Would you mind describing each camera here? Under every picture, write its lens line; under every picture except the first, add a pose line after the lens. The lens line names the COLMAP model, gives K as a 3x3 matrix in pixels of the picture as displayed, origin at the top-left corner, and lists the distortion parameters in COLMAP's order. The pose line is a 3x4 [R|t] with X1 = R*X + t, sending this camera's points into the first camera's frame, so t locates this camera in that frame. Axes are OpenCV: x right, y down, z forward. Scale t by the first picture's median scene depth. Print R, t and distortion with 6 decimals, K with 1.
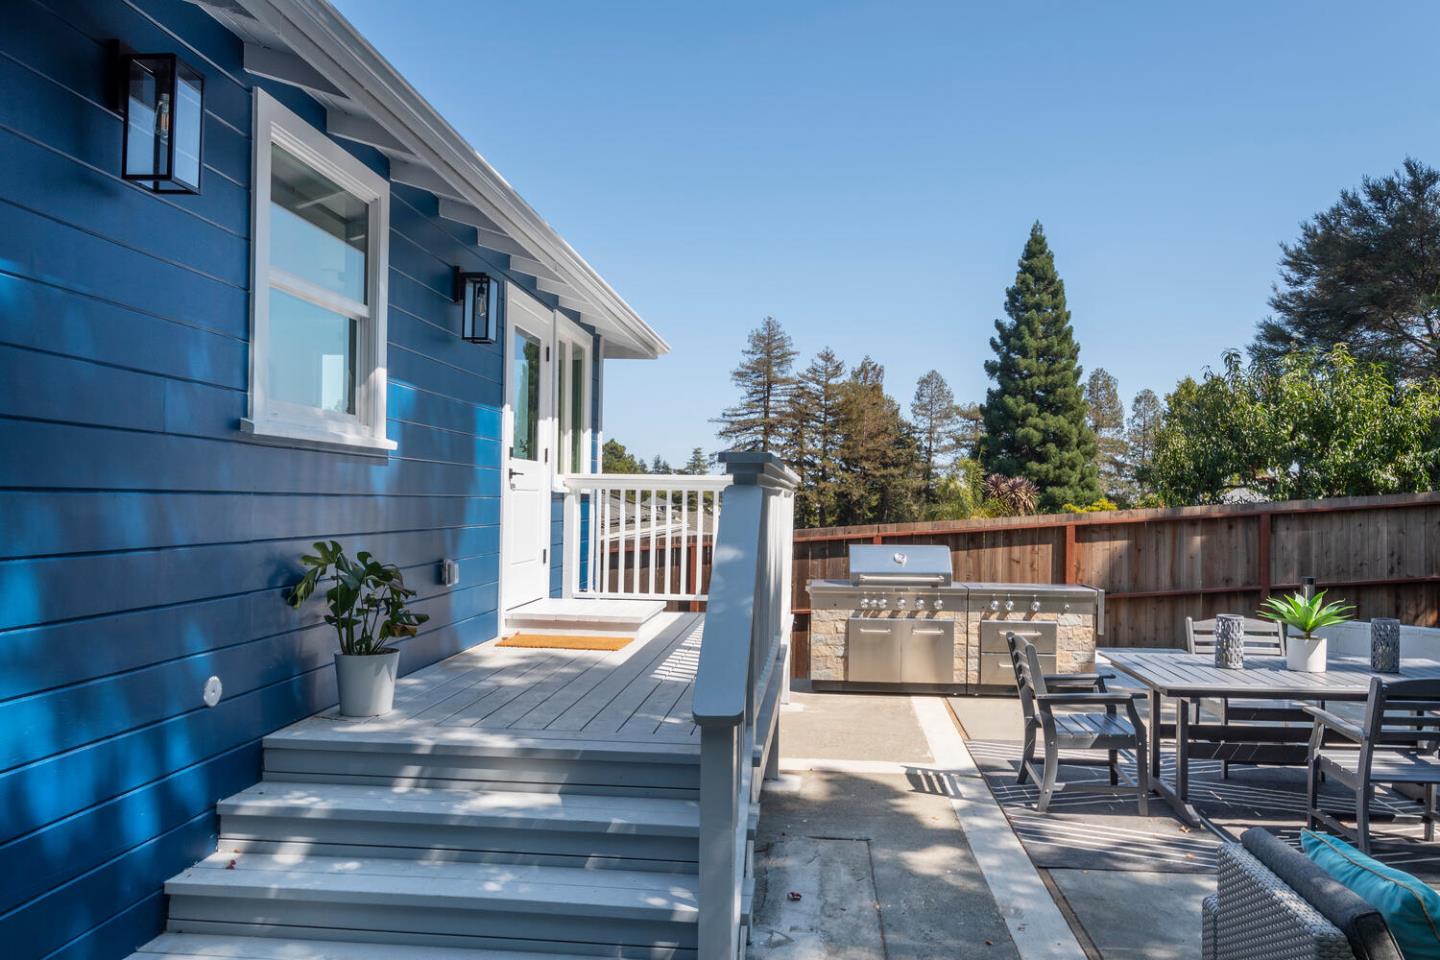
lens RADIAL K [[1025.2, 0, 724.9], [0, 1025.2, 492.0], [0, 0, 1]] dist [0.008972, -0.013382]
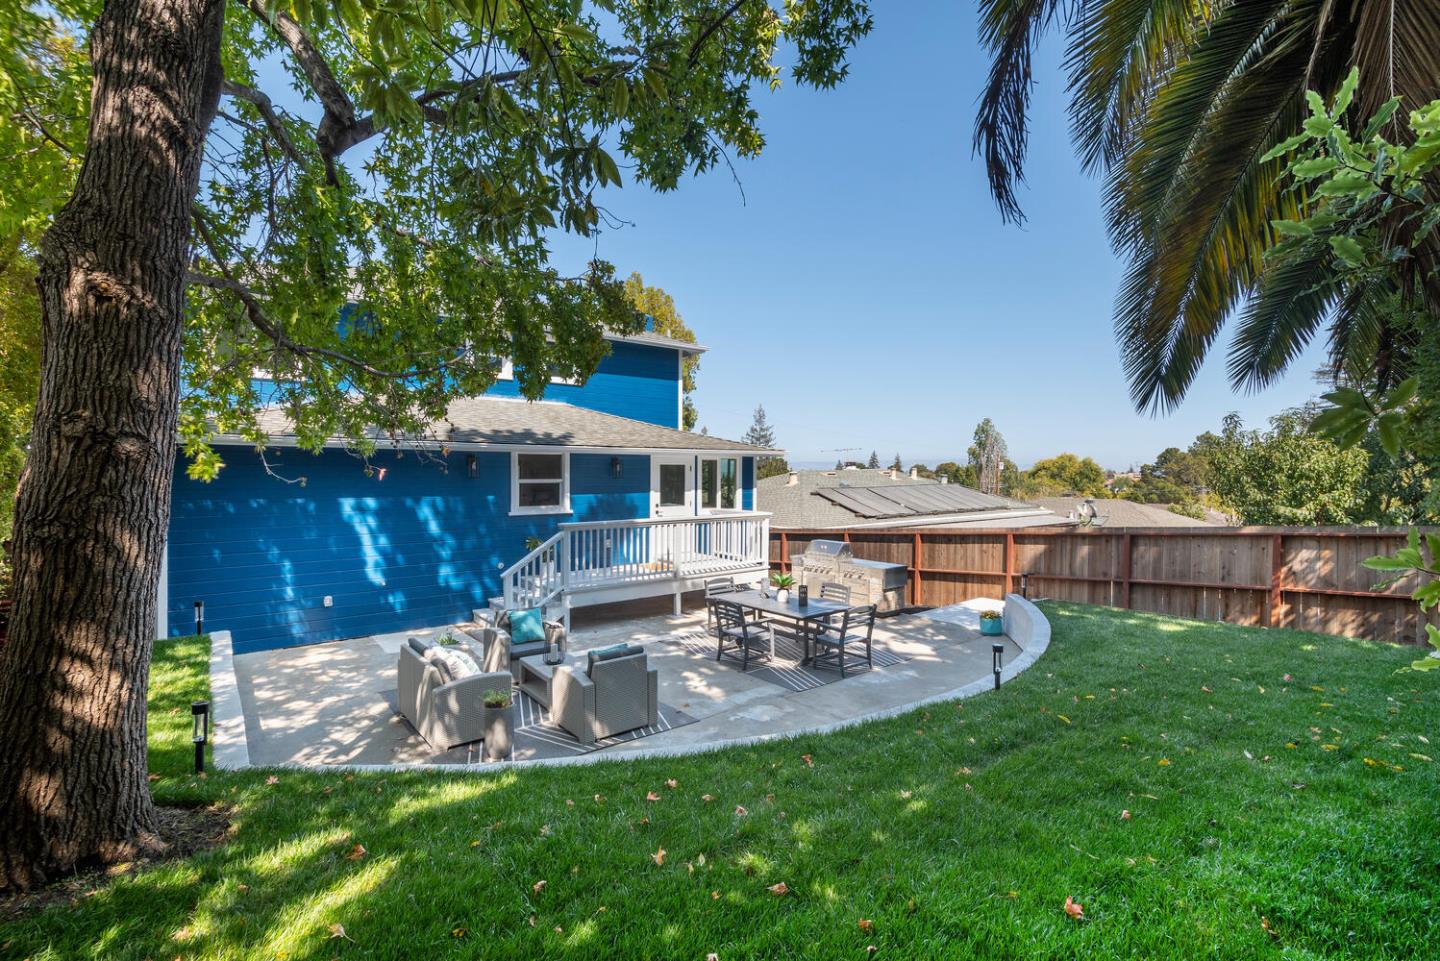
lens RADIAL K [[653.8, 0, 713.6], [0, 653.8, 474.5], [0, 0, 1]] dist [0.012116, 0.000298]
pose [[0.680401, -0.009093, -0.732783, 0.544103], [0.013456, 0.999909, 0.000087, -0.051503], [0.732716, -0.009919, 0.680462, -0.098693]]
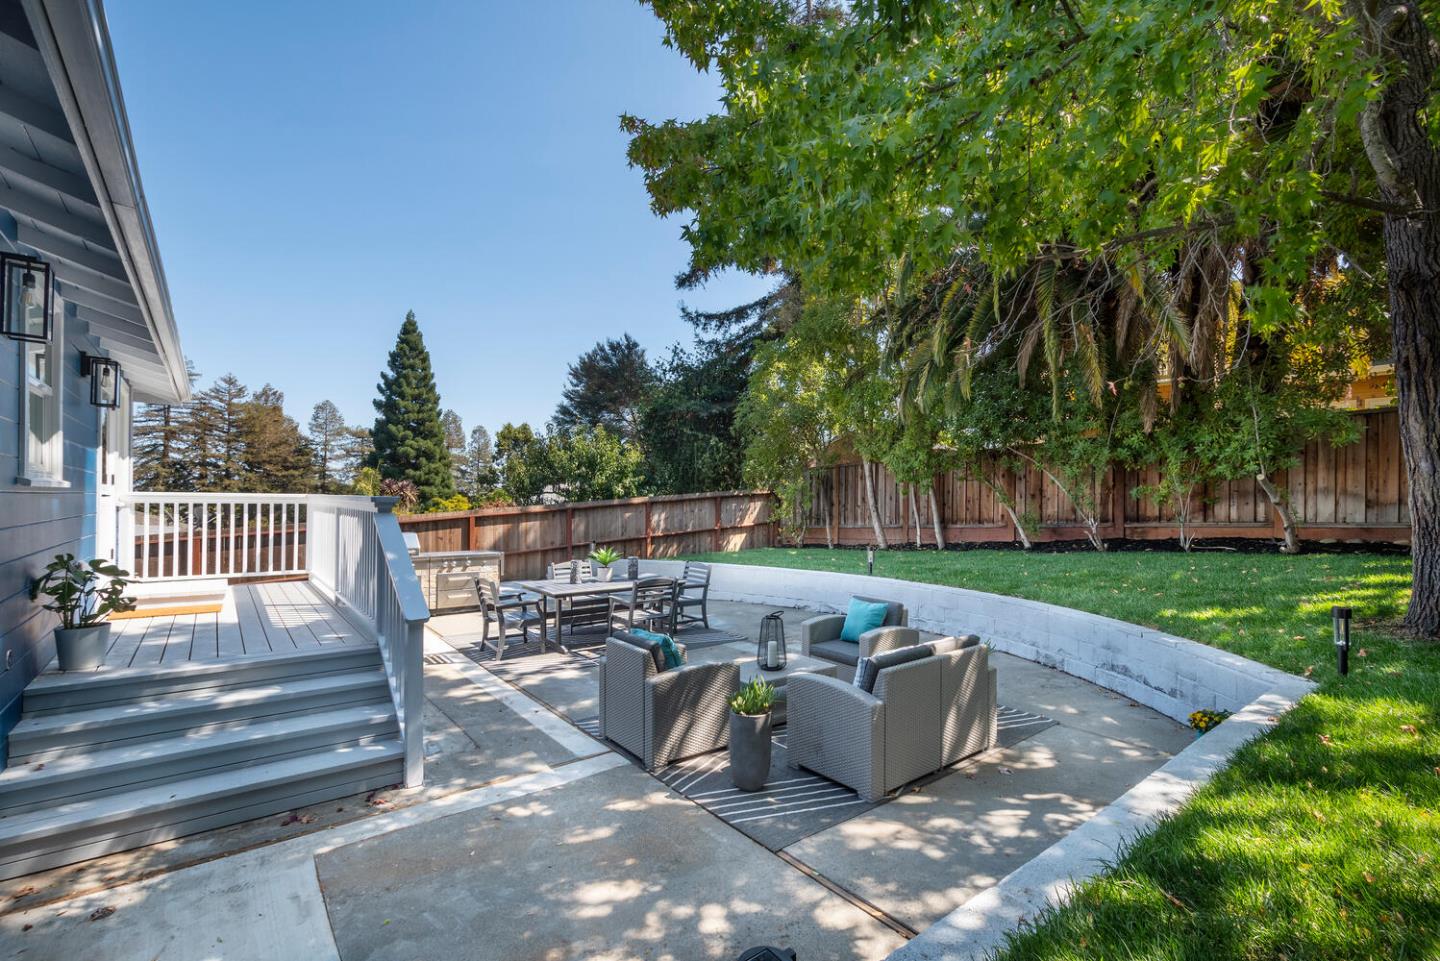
lens RADIAL K [[653.8, 0, 732.9], [0, 653.8, 491.5], [0, 0, 1]] dist [0.012116, 0.000298]
pose [[0.718901, 0.002574, 0.695108, -0.087059], [-0.007648, 0.999962, 0.004208, -0.013412], [-0.695071, -0.008341, 0.718893, -0.091134]]
